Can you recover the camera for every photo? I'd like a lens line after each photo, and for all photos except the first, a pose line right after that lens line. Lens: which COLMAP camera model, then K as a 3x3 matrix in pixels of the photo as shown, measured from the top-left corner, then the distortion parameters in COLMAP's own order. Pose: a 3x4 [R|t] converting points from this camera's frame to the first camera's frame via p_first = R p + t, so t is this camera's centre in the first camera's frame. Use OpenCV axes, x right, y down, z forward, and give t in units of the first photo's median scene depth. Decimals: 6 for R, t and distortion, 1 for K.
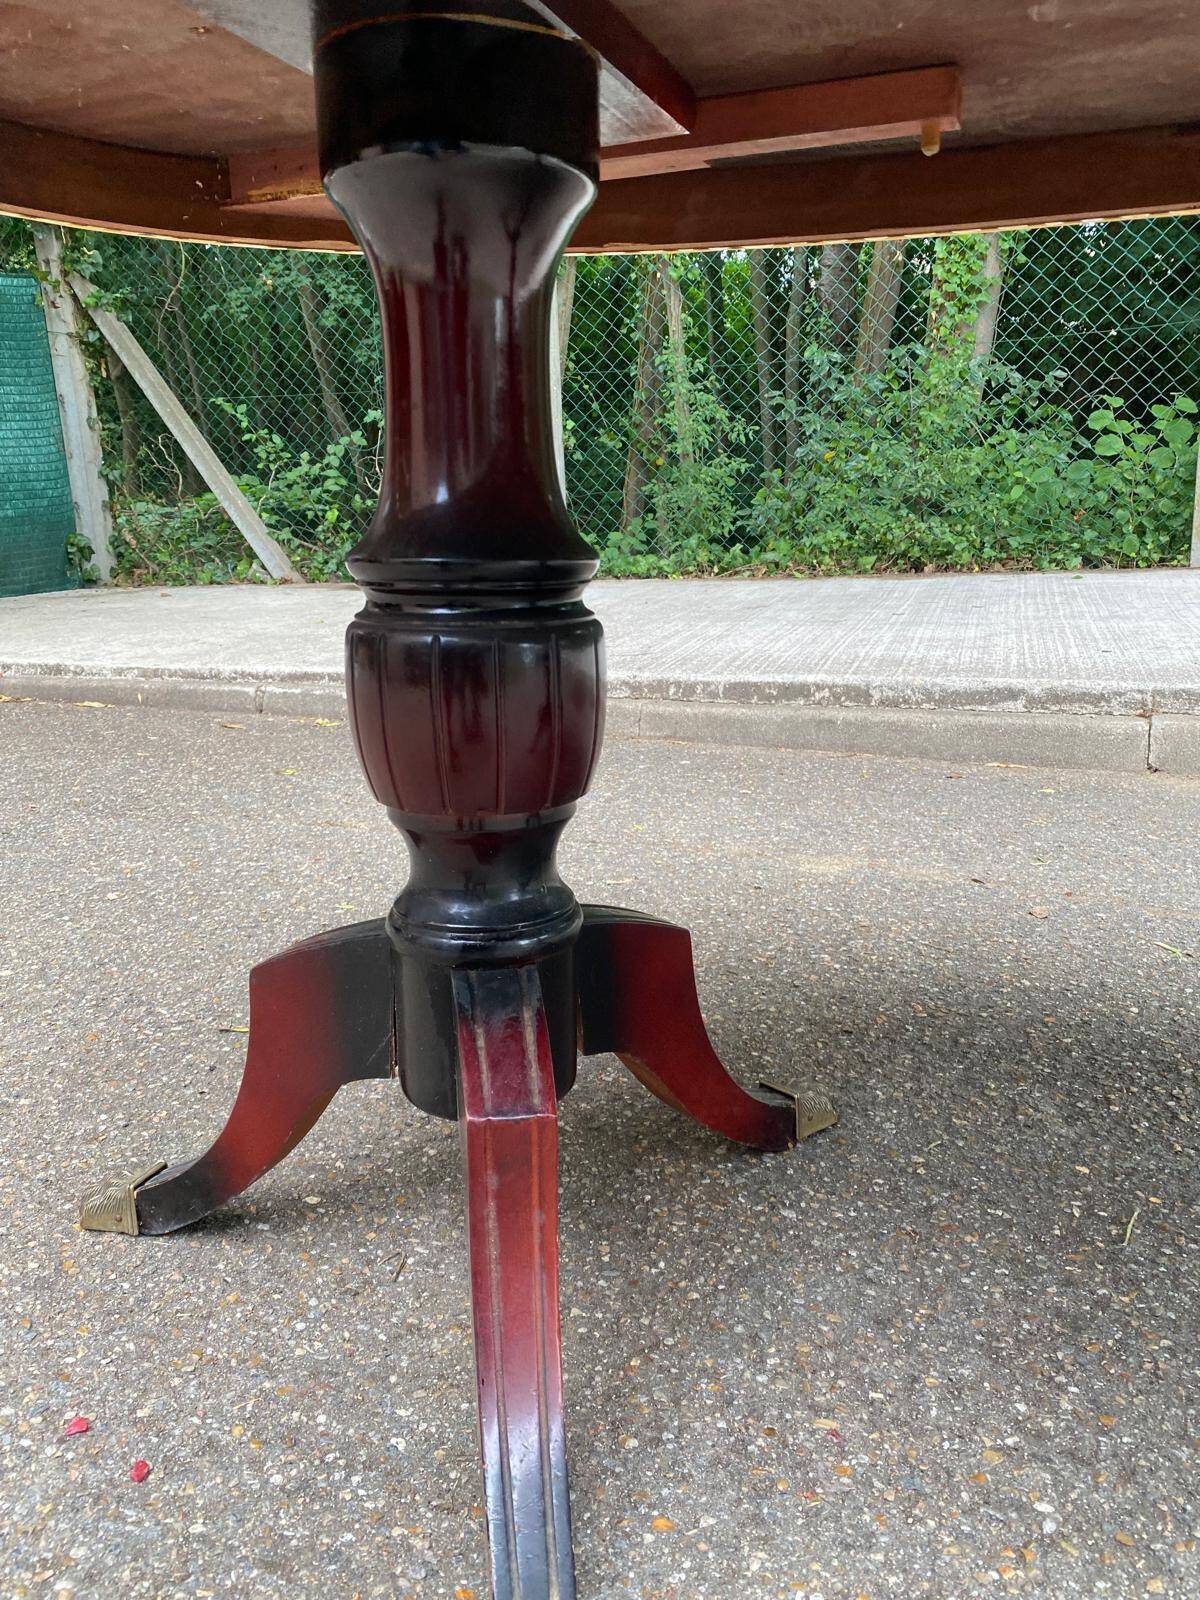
lens RADIAL K [[1217.4, 0, 593.5], [0, 1217.4, 808.2], [0, 0, 1]] dist [0.011262, -0.009443]
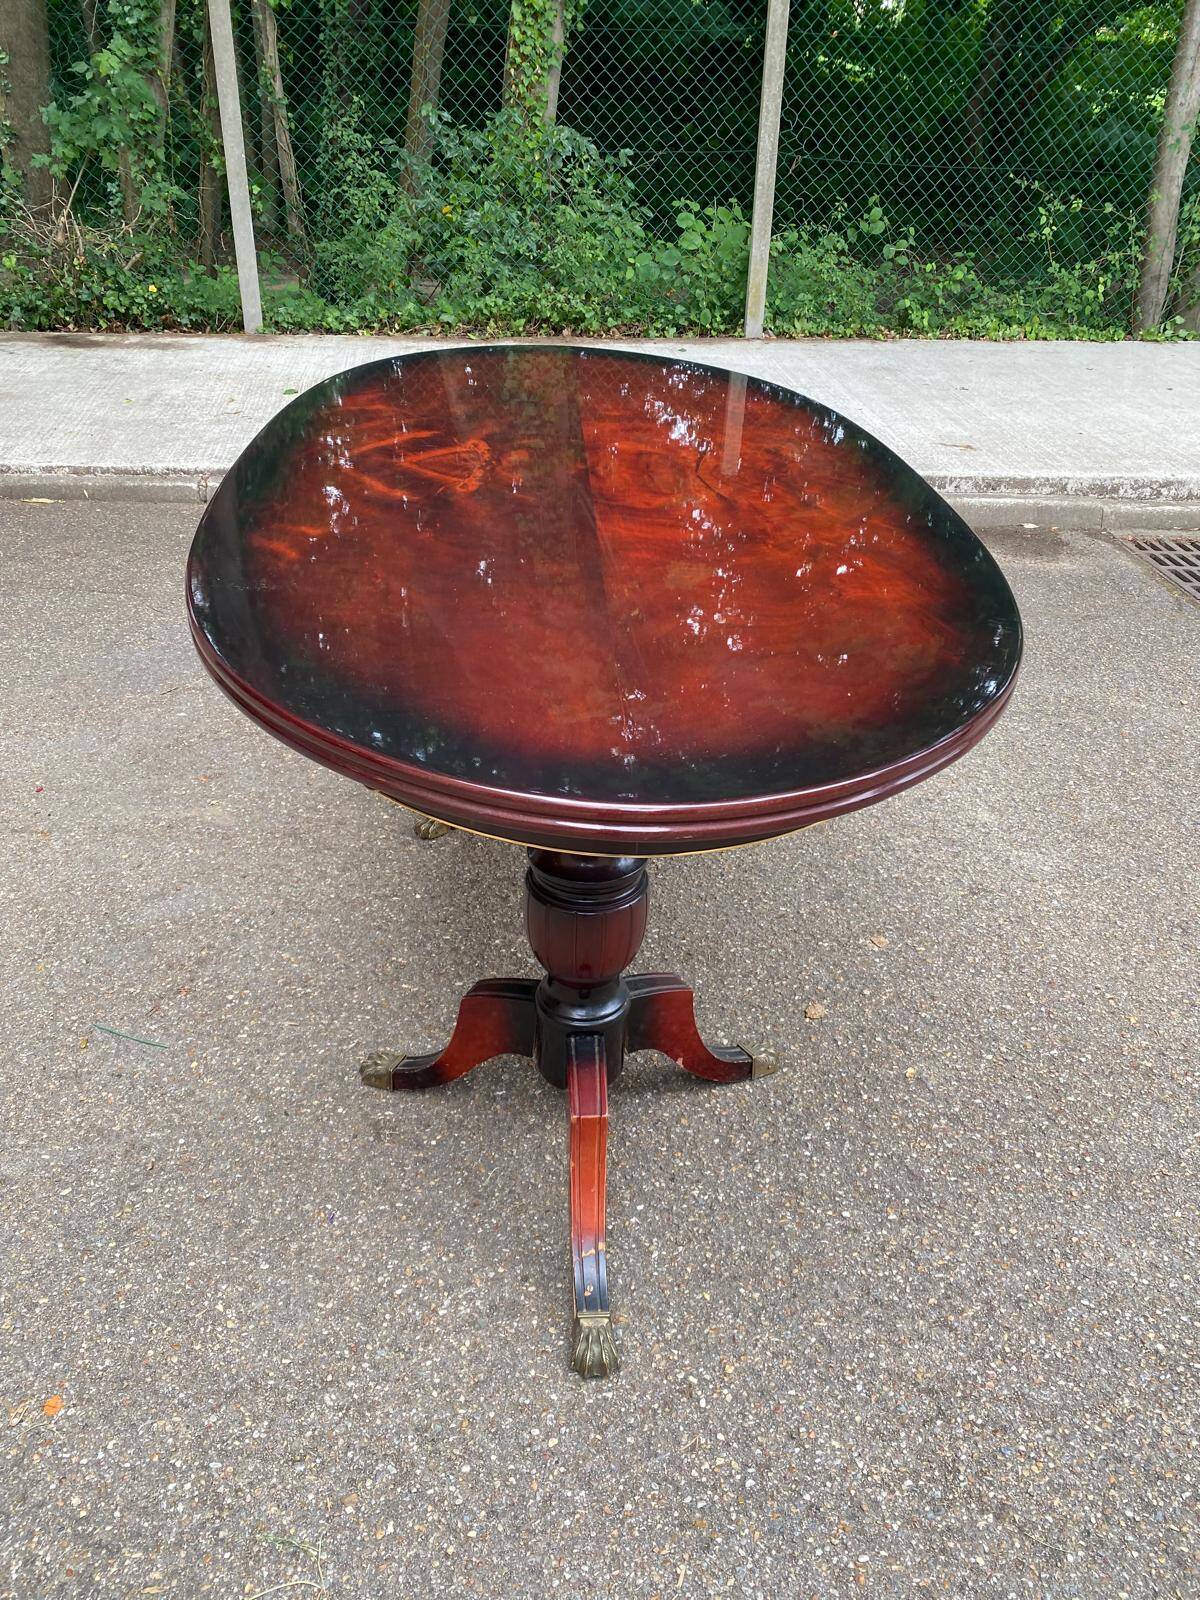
lens RADIAL K [[1217.4, 0, 595.5], [0, 1217.4, 800.2], [0, 0, 1]] dist [0.011262, -0.009443]
pose [[0.899894, -0.163114, 0.404456, -0.640754], [0.051175, 0.960509, 0.273504, -0.144161], [-0.433096, -0.225426, 0.872703, -0.561747]]
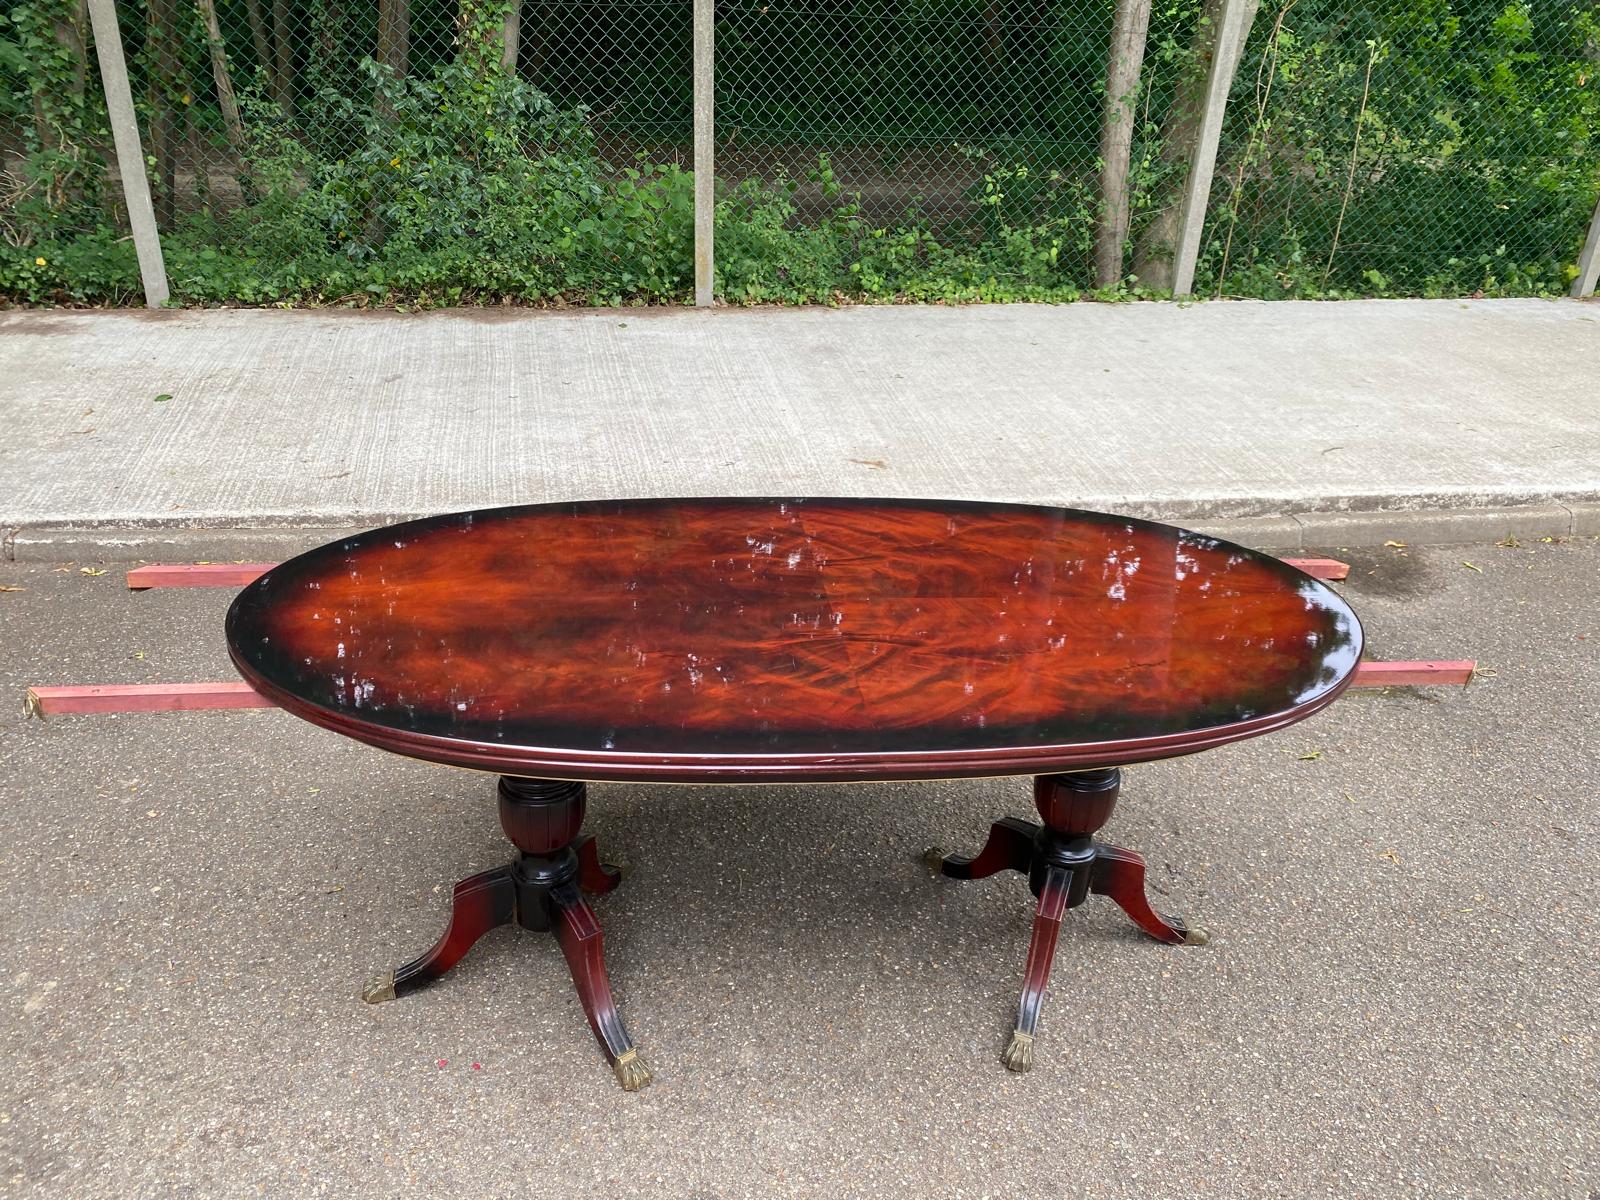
lens RADIAL K [[1217.4, 0, 800.1], [0, 1217.4, 590.7], [0, 0, 1]] dist [0.011262, -0.009443]
pose [[0.852785, -0.170186, 0.493756, -0.282139], [0.058217, 0.970502, 0.233960, -0.377085], [-0.519007, -0.170773, 0.837537, -0.525265]]
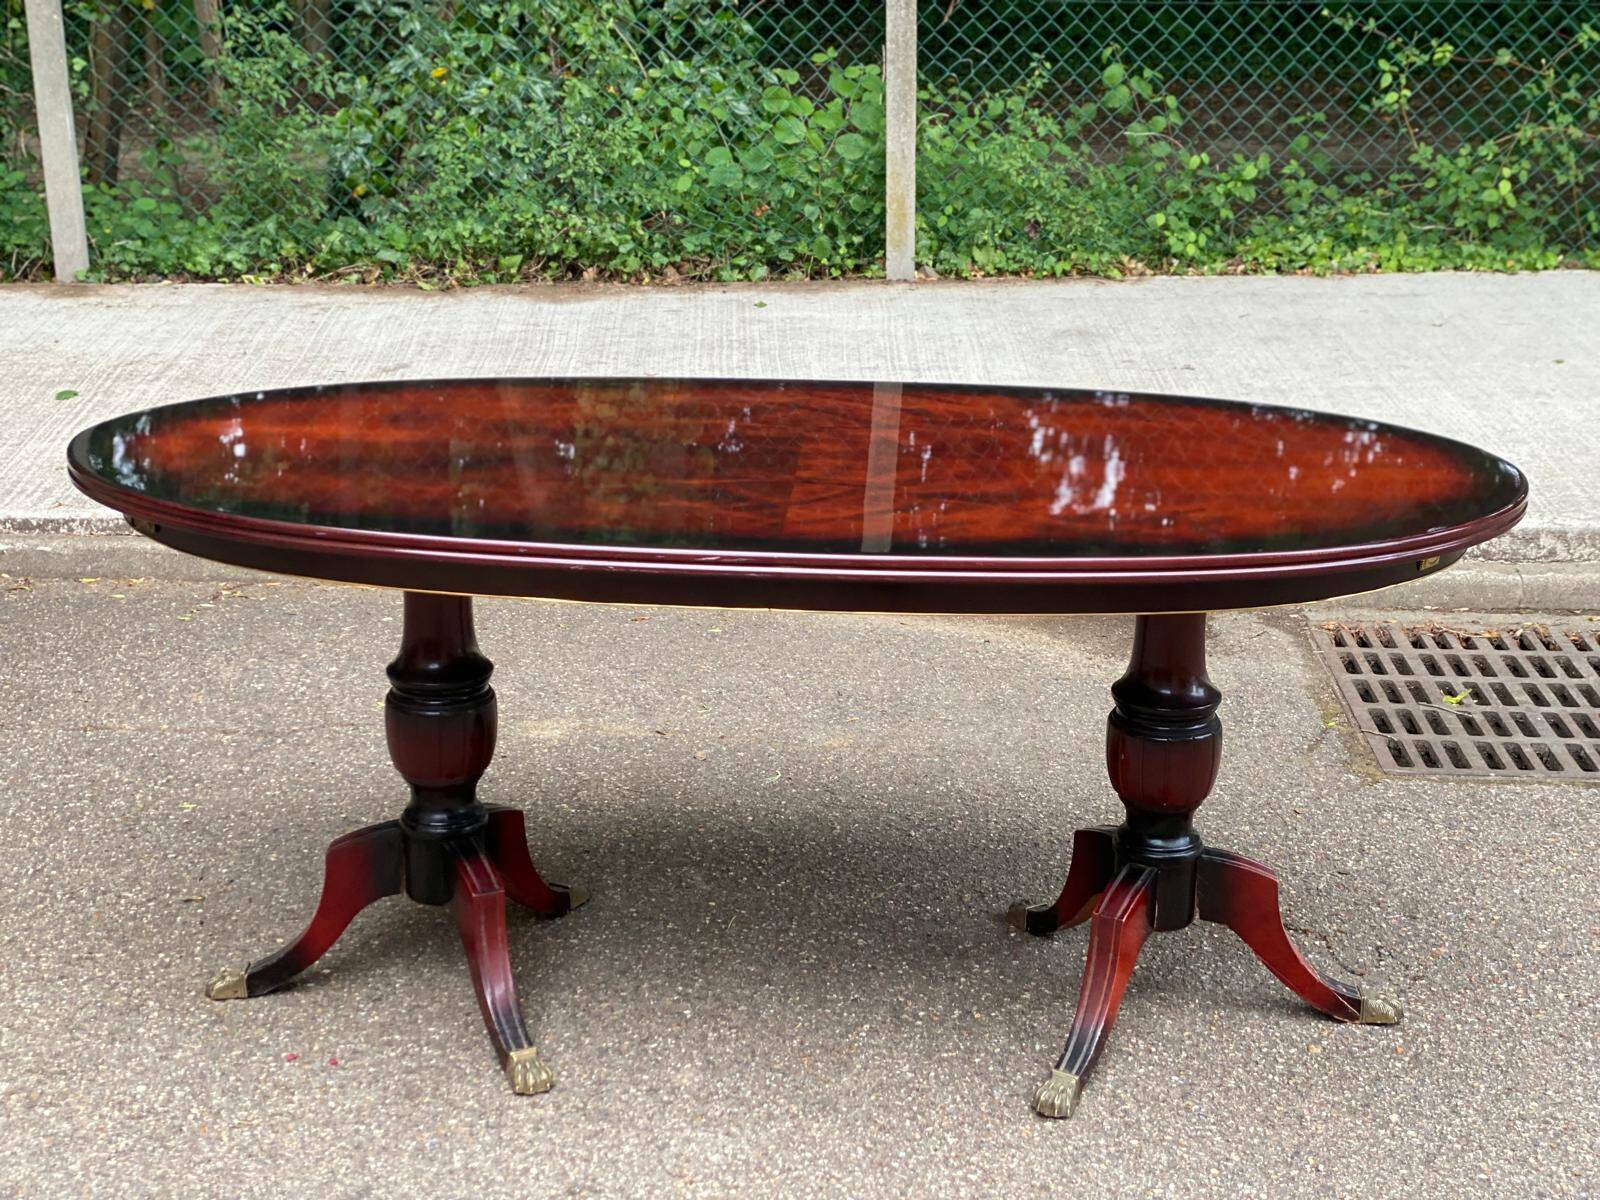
lens RADIAL K [[2376.8, 0, 807.9], [0, 2376.8, 602.3], [0, 0, 1]] dist [0.121633, 0.000000]
pose [[0.935039, -0.081542, 0.345040, -0.296823], [0.059811, 0.995523, 0.073182, -0.184407], [-0.349463, -0.047791, 0.935731, -1.048848]]
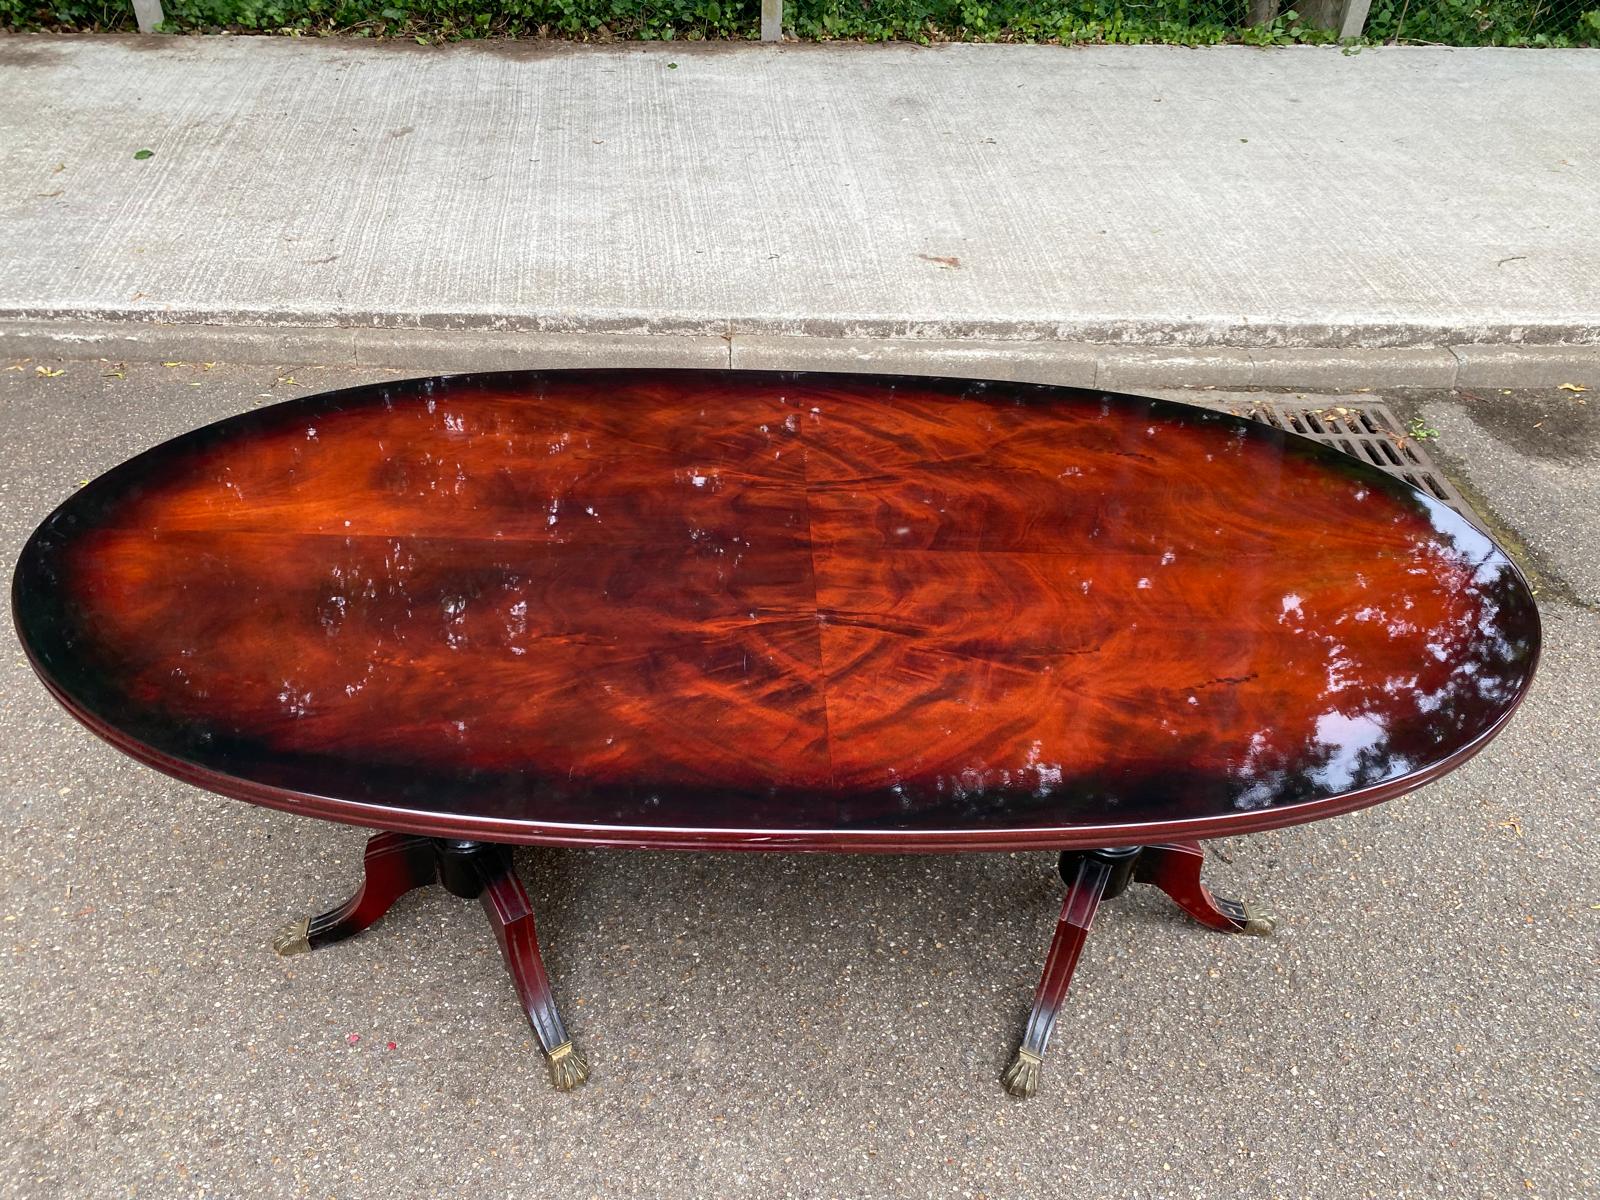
lens RADIAL K [[1217.4, 0, 795.5], [0, 1217.4, 612.1], [0, 0, 1]] dist [0.011262, -0.009443]
pose [[0.897167, -0.228118, 0.378223, -0.104041], [0.040158, 0.894890, 0.444477, -0.427370], [-0.439861, -0.383581, 0.812027, -0.354813]]
